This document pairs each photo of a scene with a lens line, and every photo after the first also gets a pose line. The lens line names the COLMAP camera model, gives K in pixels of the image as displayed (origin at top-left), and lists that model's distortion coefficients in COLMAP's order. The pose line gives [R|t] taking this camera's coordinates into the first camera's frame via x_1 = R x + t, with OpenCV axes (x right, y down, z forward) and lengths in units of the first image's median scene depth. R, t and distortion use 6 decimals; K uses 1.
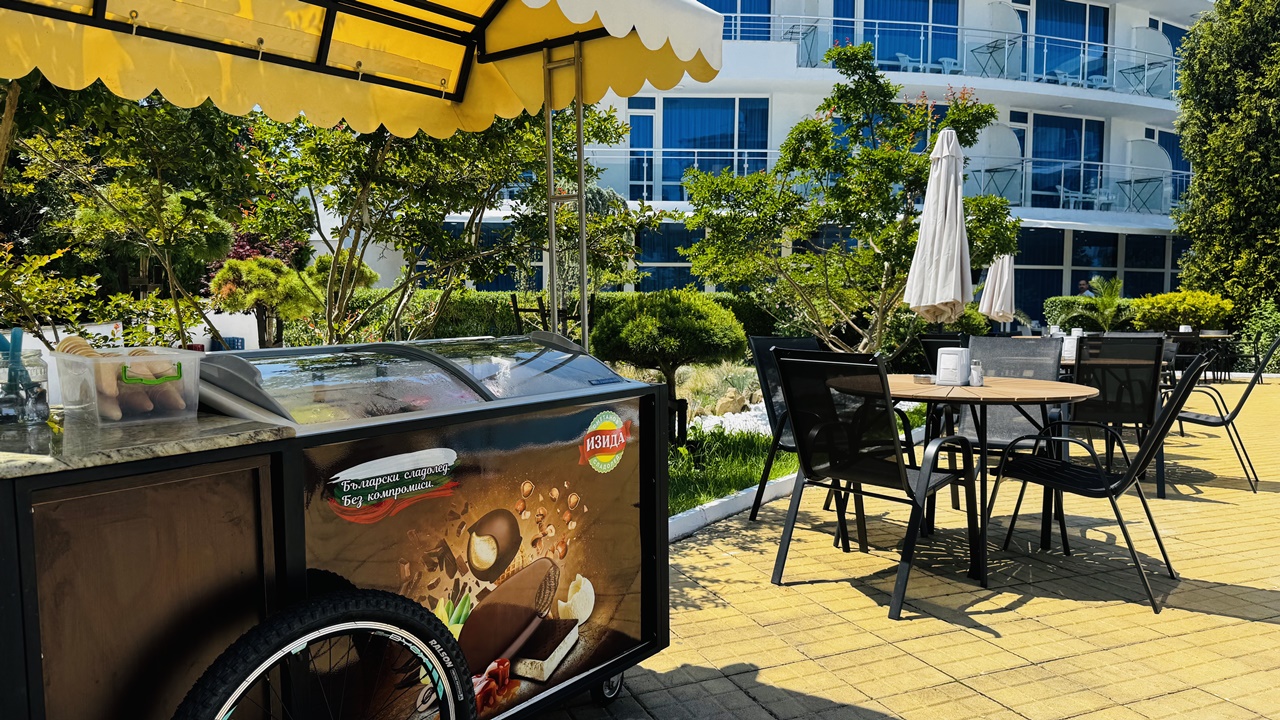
lens RADIAL K [[892.9, 0, 638.5], [0, 892.9, 367.7], [0, 0, 1]] dist [0.067381, -0.094078]
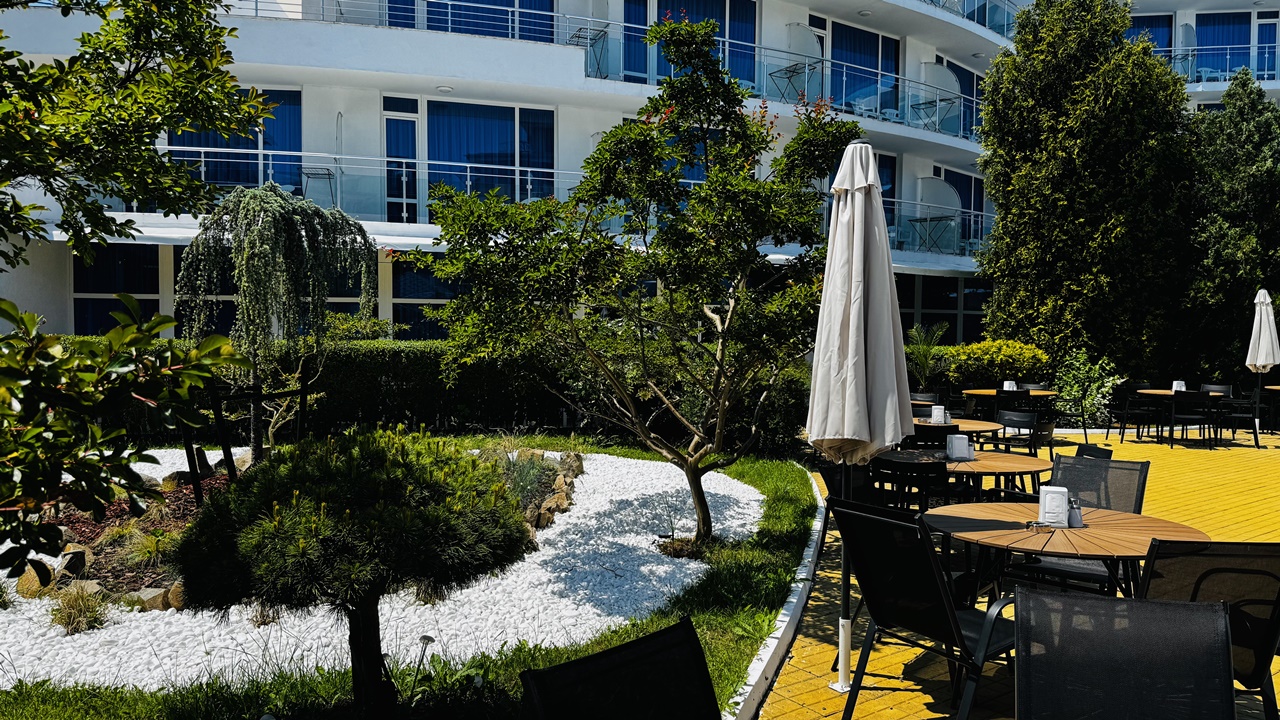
lens RADIAL K [[892.9, 0, 642.0], [0, 892.9, 365.1], [0, 0, 1]] dist [0.067381, -0.094078]
pose [[0.970706, -0.006495, 0.240184, 0.021970], [0.011992, 0.999698, -0.021430, -0.040868], [-0.239973, 0.023683, 0.970491, 0.173660]]
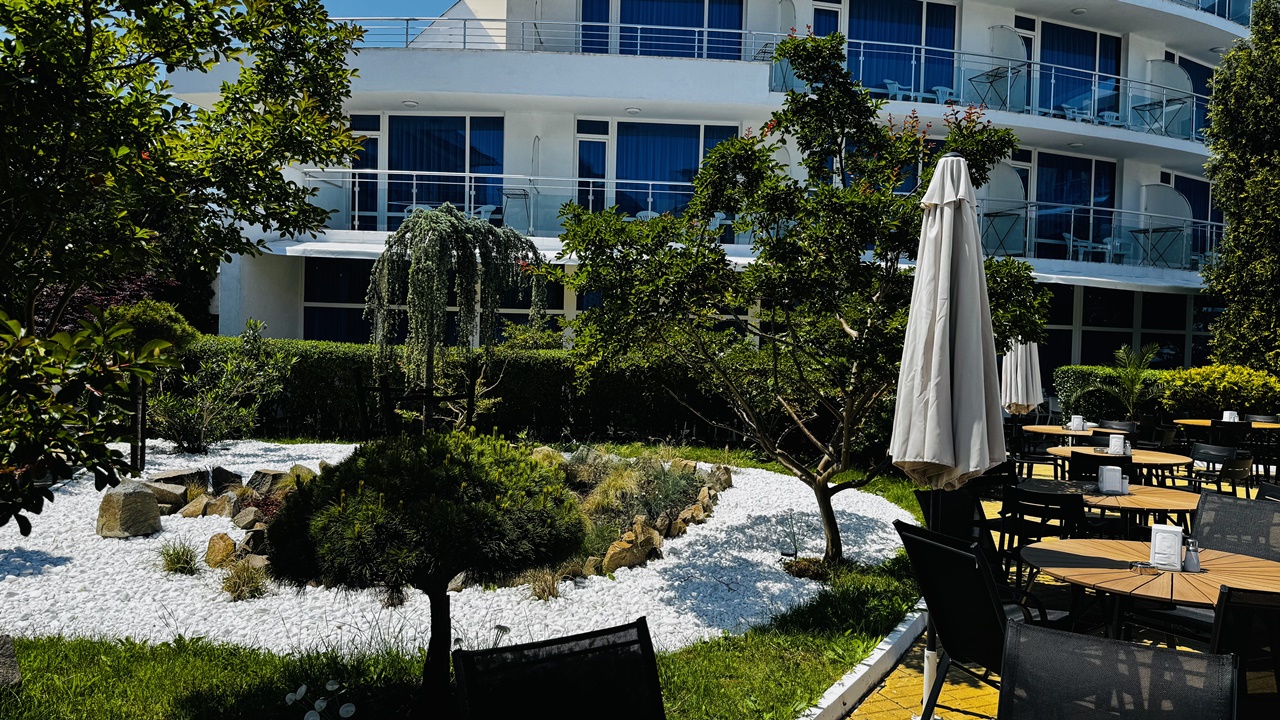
lens RADIAL K [[892.9, 0, 647.5], [0, 892.9, 363.5], [0, 0, 1]] dist [0.067381, -0.094078]
pose [[0.999554, 0.022528, 0.019621, 0.052845], [-0.021776, 0.999049, -0.037770, -0.040463], [-0.020453, 0.037326, 0.999094, 0.164828]]
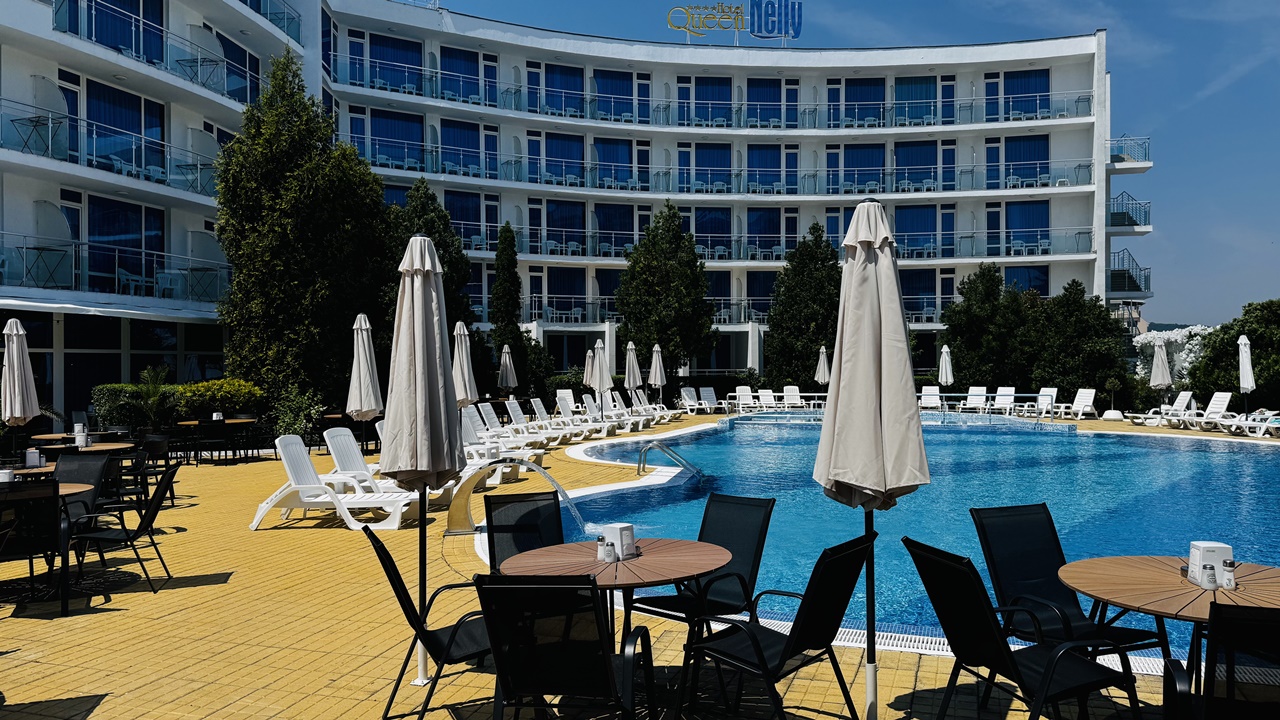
lens RADIAL K [[892.9, 0, 633.6], [0, 892.9, 378.3], [0, 0, 1]] dist [0.067381, -0.094078]
pose [[0.625783, -0.016267, 0.779828, 0.044087], [0.055552, 0.998173, -0.023757, -0.028602], [-0.778016, 0.058188, 0.625543, -0.096387]]
